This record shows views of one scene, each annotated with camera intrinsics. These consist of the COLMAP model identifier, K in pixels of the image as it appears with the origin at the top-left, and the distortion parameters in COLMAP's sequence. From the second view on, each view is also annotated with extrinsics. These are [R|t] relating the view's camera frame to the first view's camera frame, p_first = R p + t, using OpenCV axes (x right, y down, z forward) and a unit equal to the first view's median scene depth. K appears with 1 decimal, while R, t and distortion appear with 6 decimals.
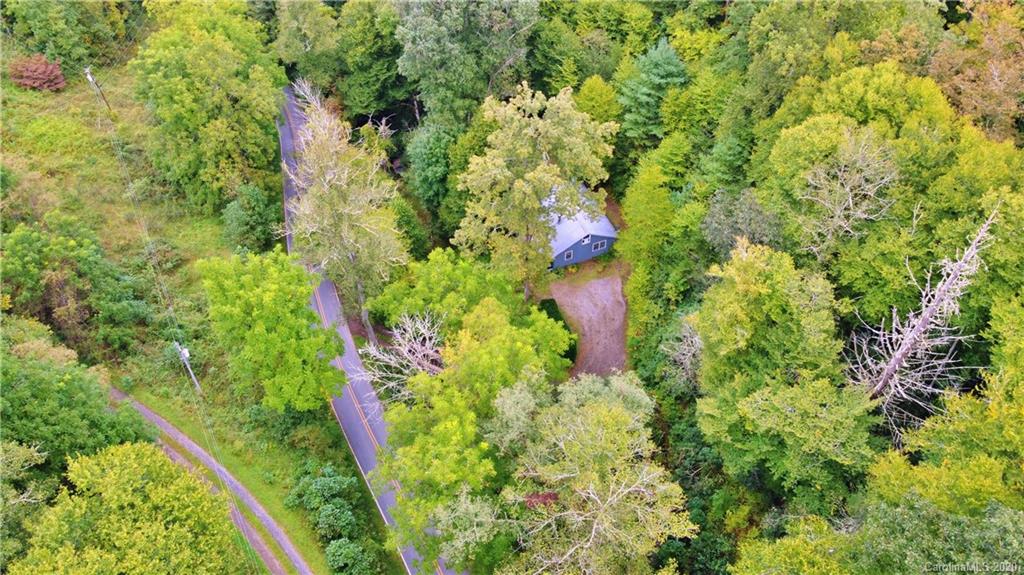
lens RADIAL K [[784.9, 0, 513.4], [0, 784.9, 284.9], [0, 0, 1]] dist [-0.010691, 0.045750]
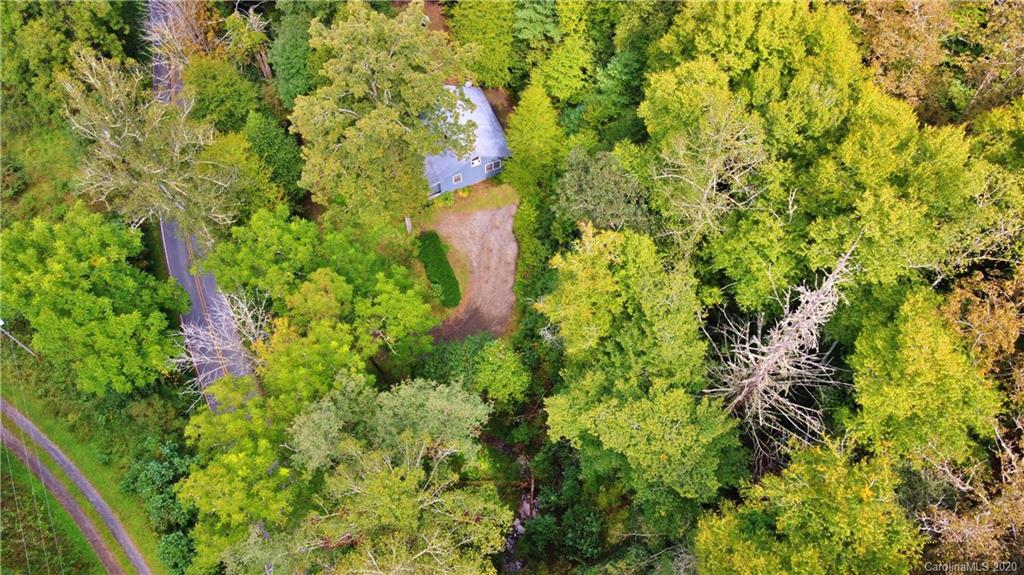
lens RADIAL K [[784.9, 0, 512.4], [0, 784.9, 289.0], [0, 0, 1]] dist [-0.010691, 0.045750]
pose [[0.999857, -0.015677, 0.006277, 0.168588], [0.013988, 0.977105, 0.212295, -0.139360], [-0.009461, -0.212177, 0.977185, 0.148382]]
